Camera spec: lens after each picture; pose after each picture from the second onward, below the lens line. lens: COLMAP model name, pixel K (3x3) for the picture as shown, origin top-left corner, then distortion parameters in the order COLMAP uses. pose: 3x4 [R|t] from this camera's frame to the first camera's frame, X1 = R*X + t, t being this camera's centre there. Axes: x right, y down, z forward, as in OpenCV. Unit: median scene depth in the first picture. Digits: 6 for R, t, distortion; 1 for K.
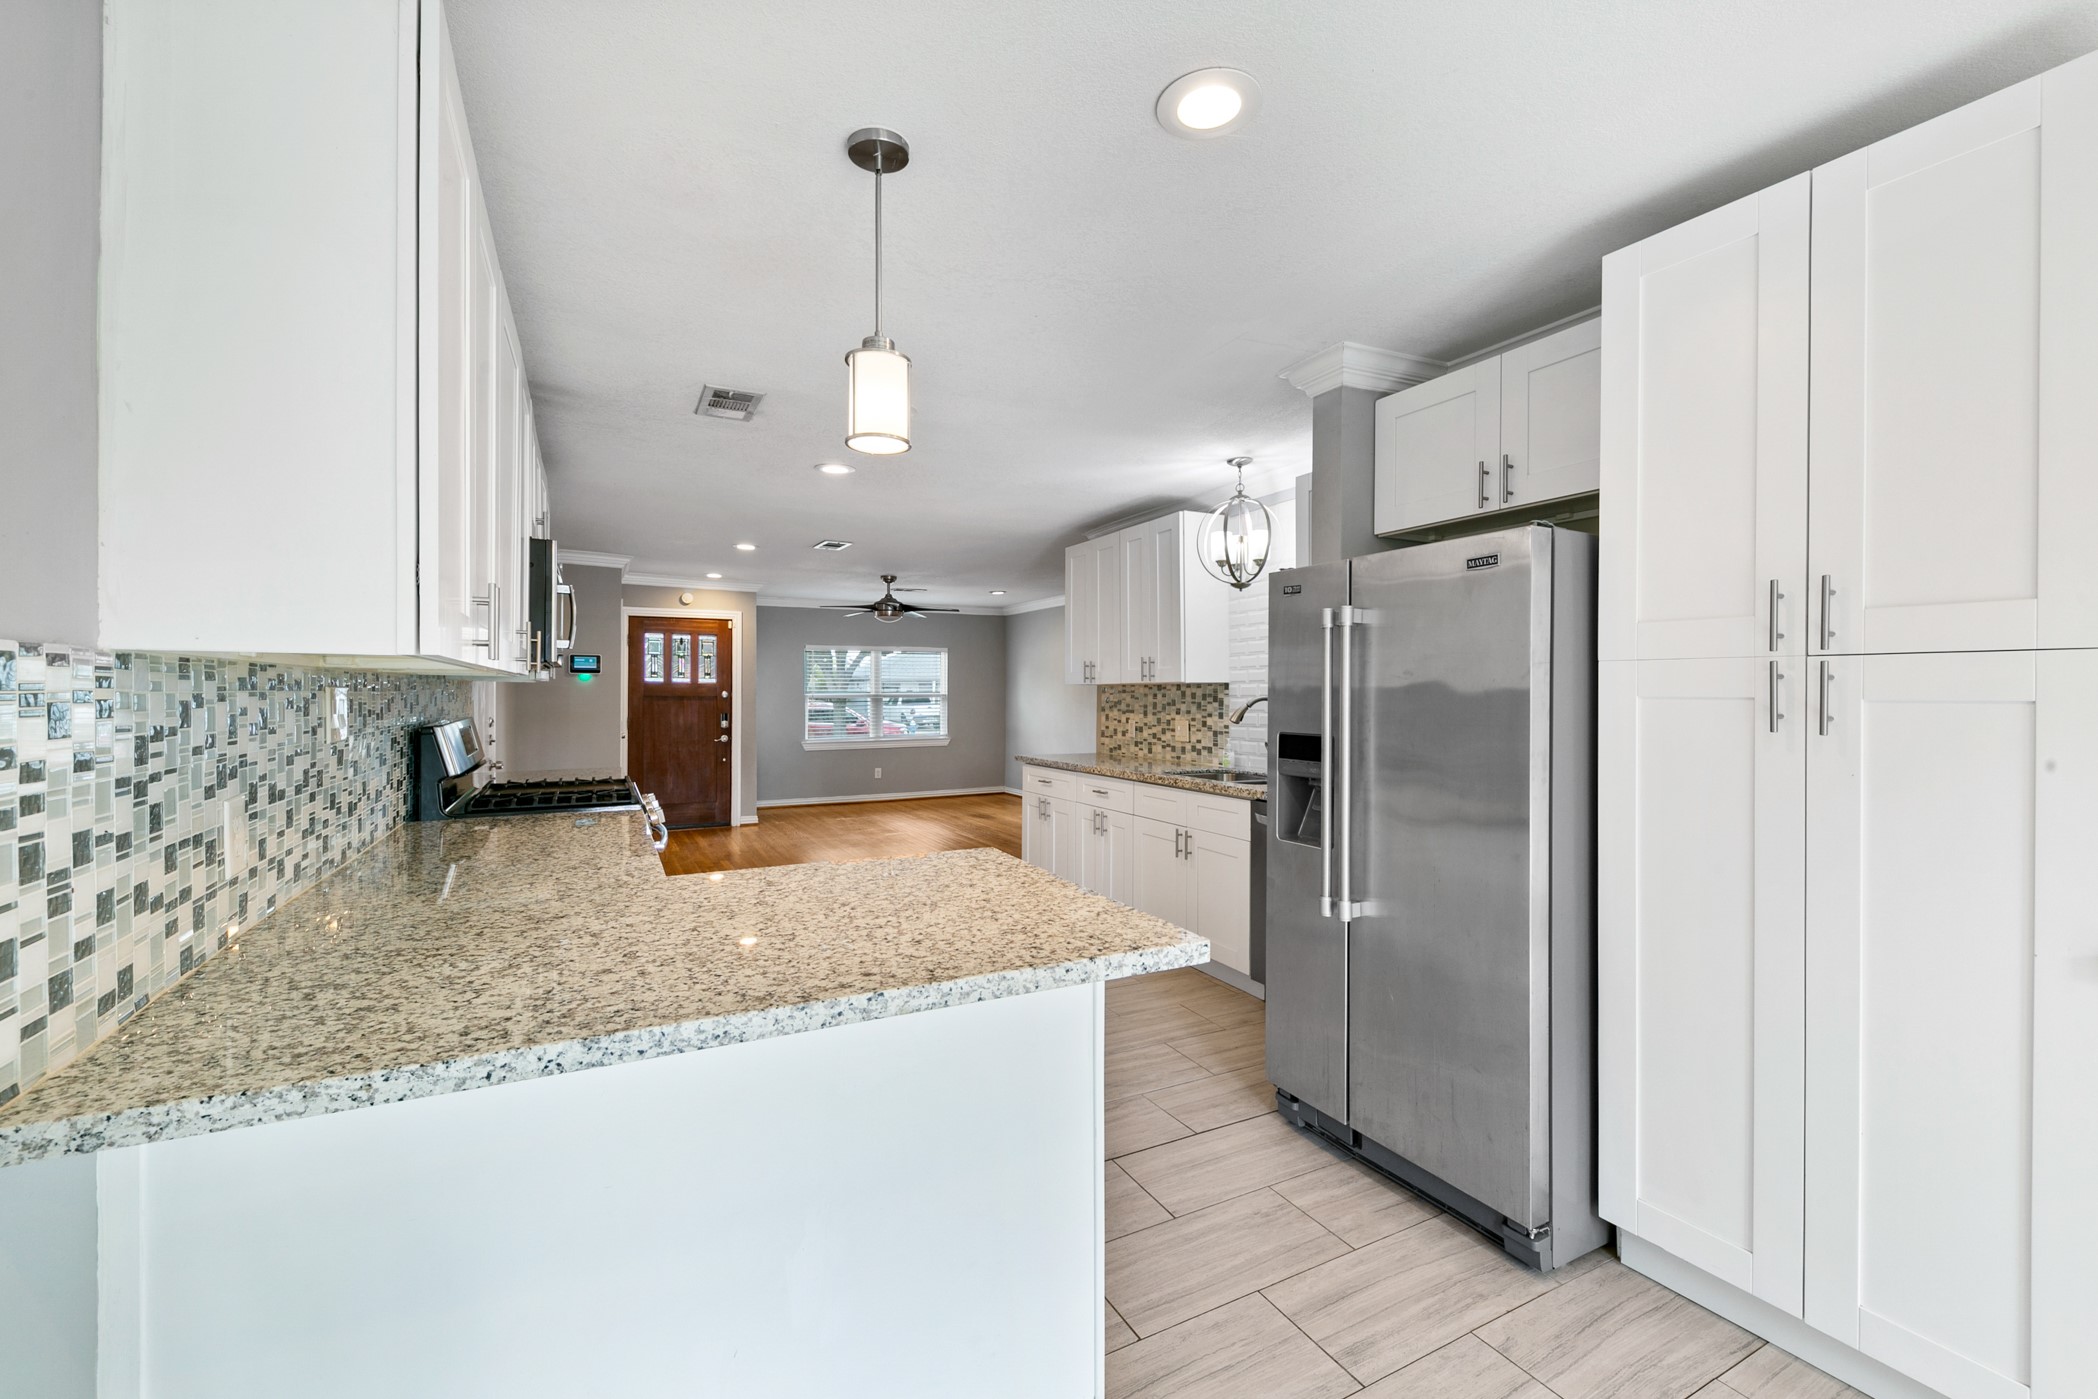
lens RADIAL K [[878.2, 0, 1049.0], [0, 878.2, 699.5], [0, 0, 1]] dist [-0.000546, -0.000474]
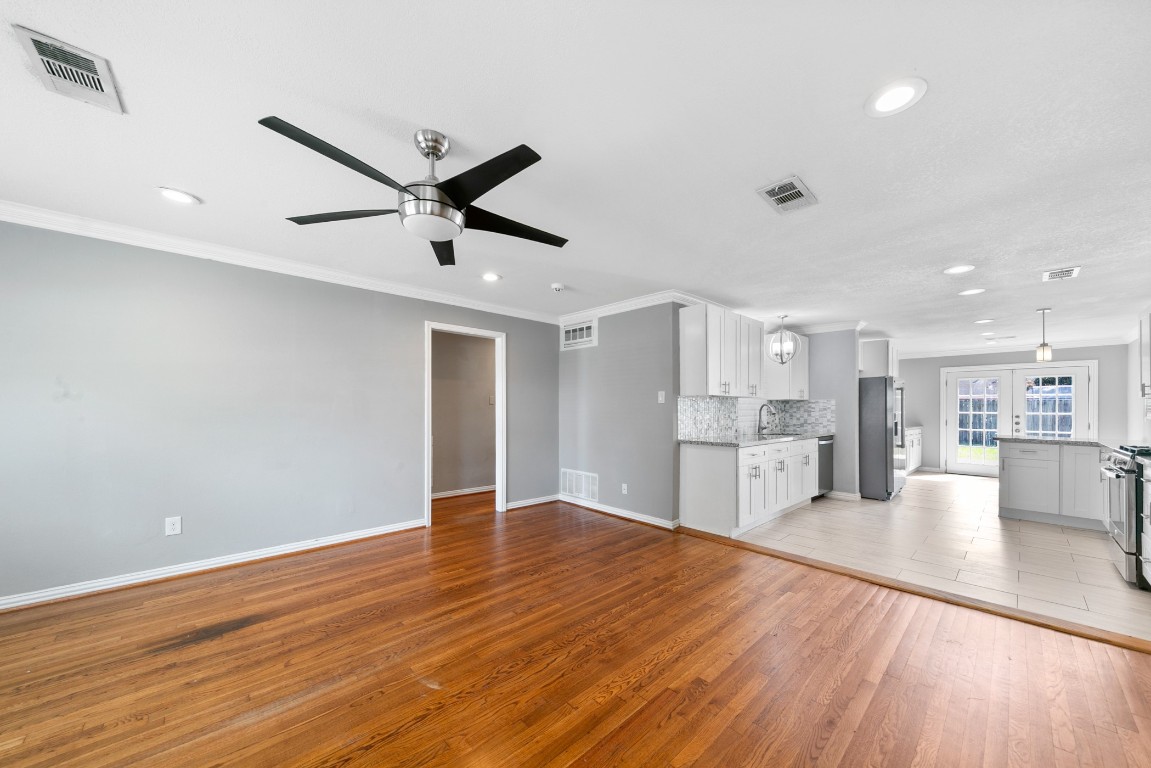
lens RADIAL K [[403.7, 0, 579.8], [0, 403.7, 408.2], [0, 0, 1]] dist [0.002848, -0.000147]
pose [[-0.261332, 0.000530, 0.965249, -0.733682], [0.002387, 0.999997, 0.000097, 0.007003], [-0.965246, 0.002330, -0.261333, 1.733181]]
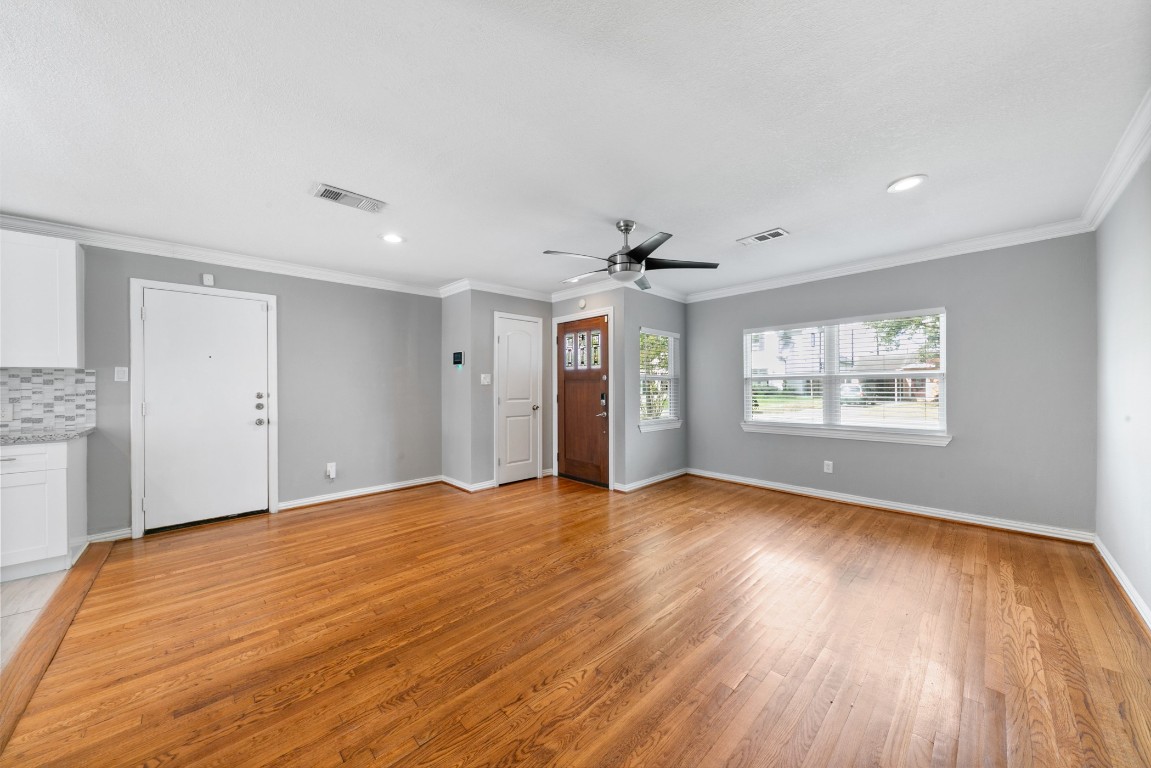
lens RADIAL K [[396.2, 0, 581.3], [0, 396.2, 385.9], [0, 0, 1]] dist [0.000641, 0.000003]
pose [[0.285337, 0.002948, -0.958423, 0.259862], [-0.000199, 0.999995, 0.003016, 0.007385], [0.958427, -0.000669, 0.285337, 1.518741]]
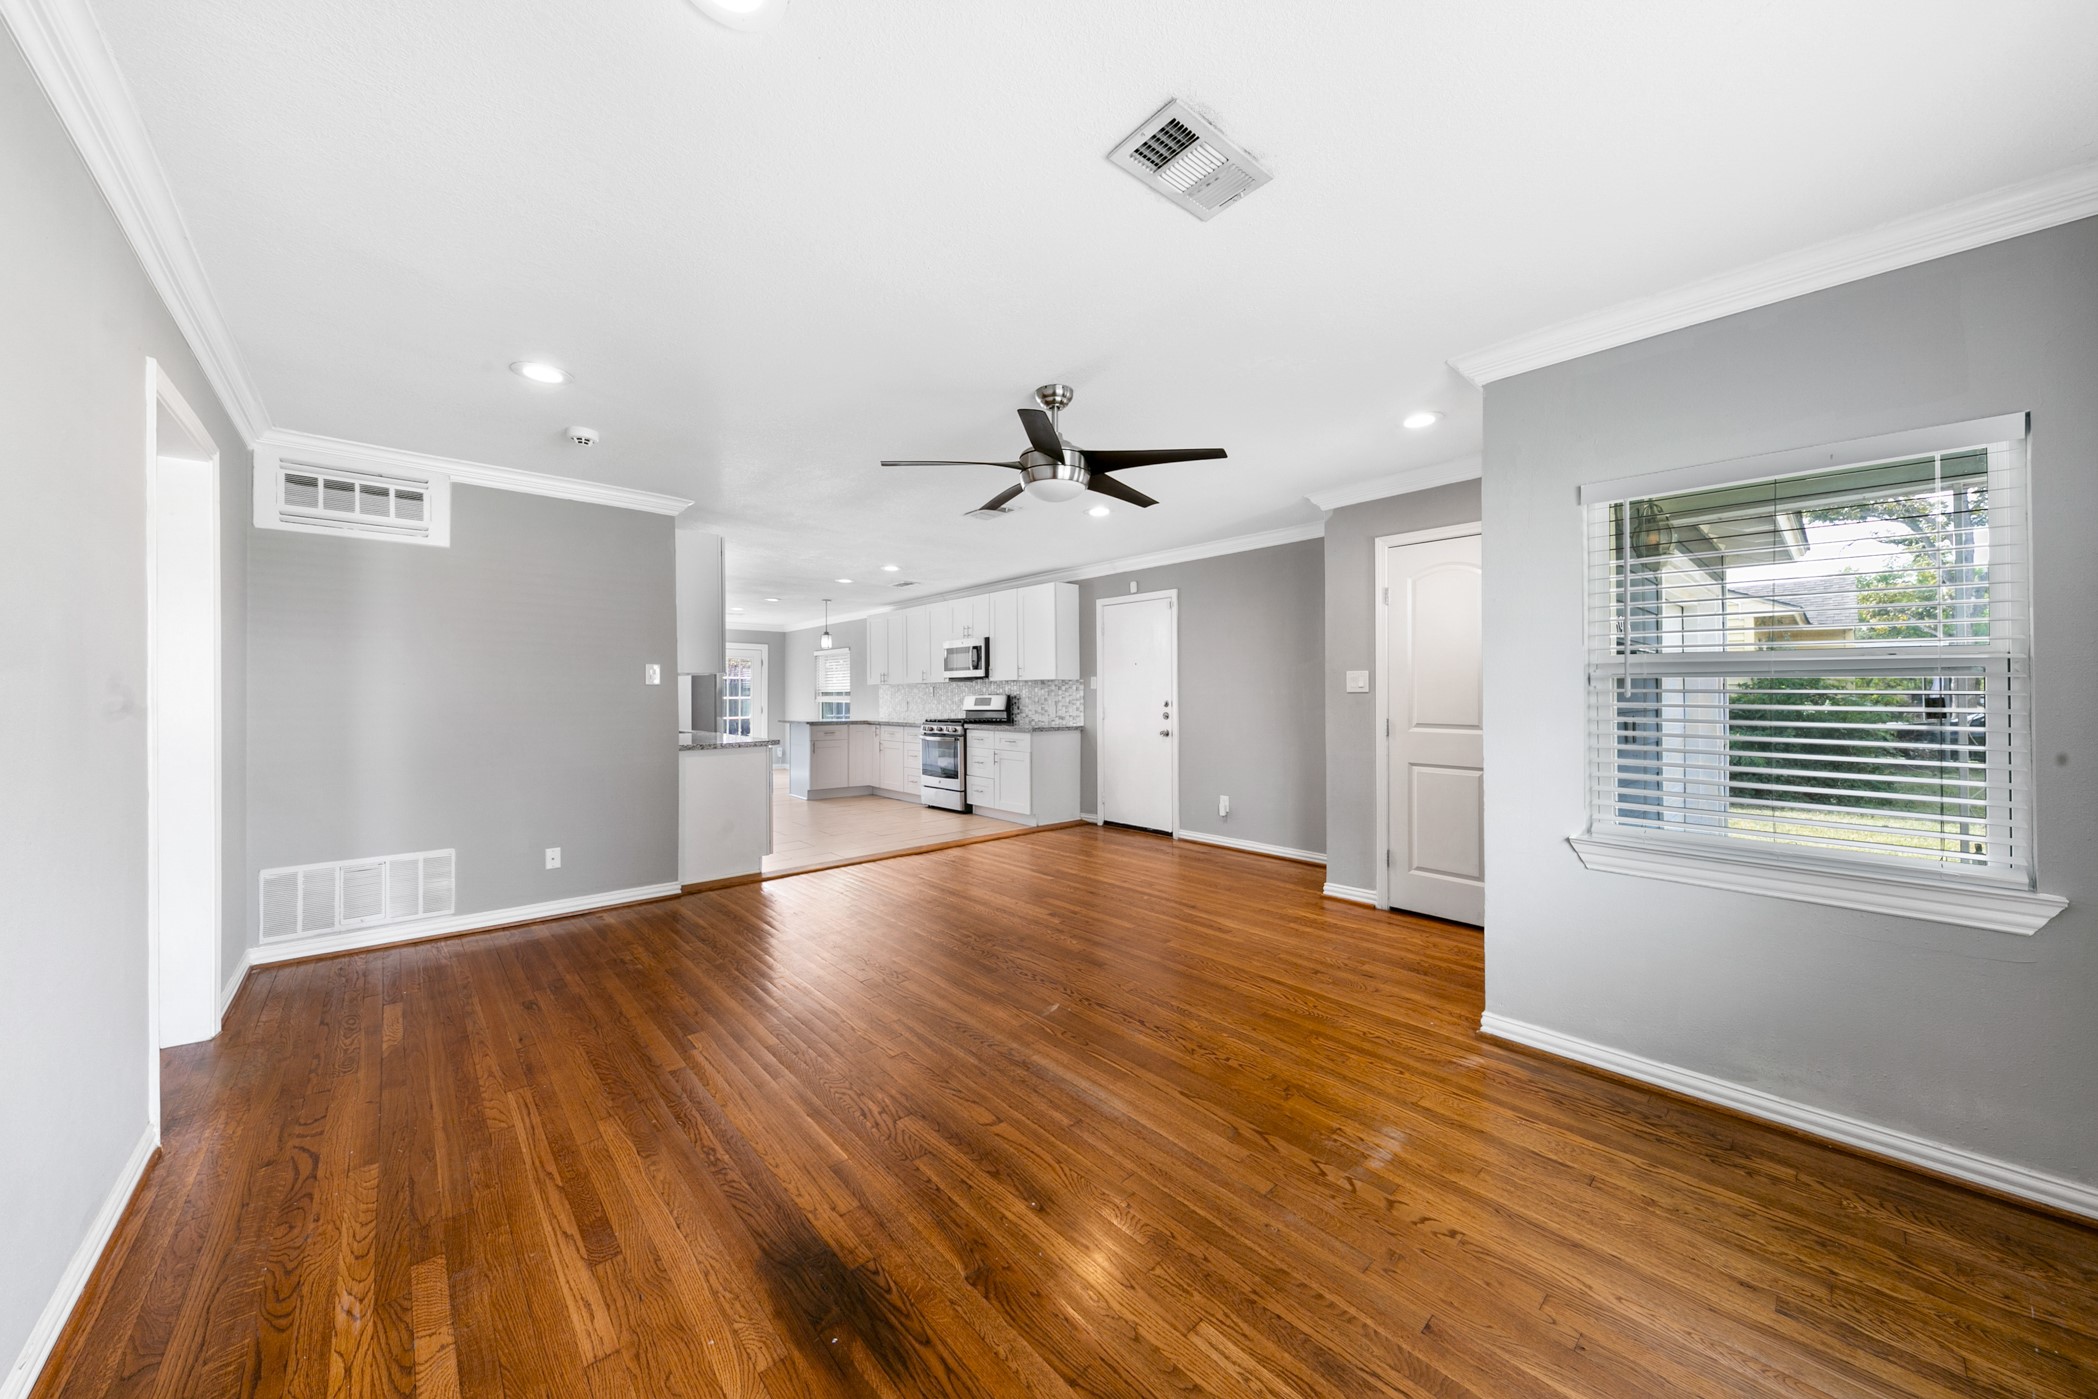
lens RADIAL K [[726.5, 0, 1042.8], [0, 726.5, 689.5], [0, 0, 1]] dist [0.001759, -0.000216]
pose [[-0.971761, 0.001591, -0.235960, -0.170818], [0.001817, 0.999998, -0.000739, 0.003854], [0.235958, -0.001147, -0.971763, 2.361895]]
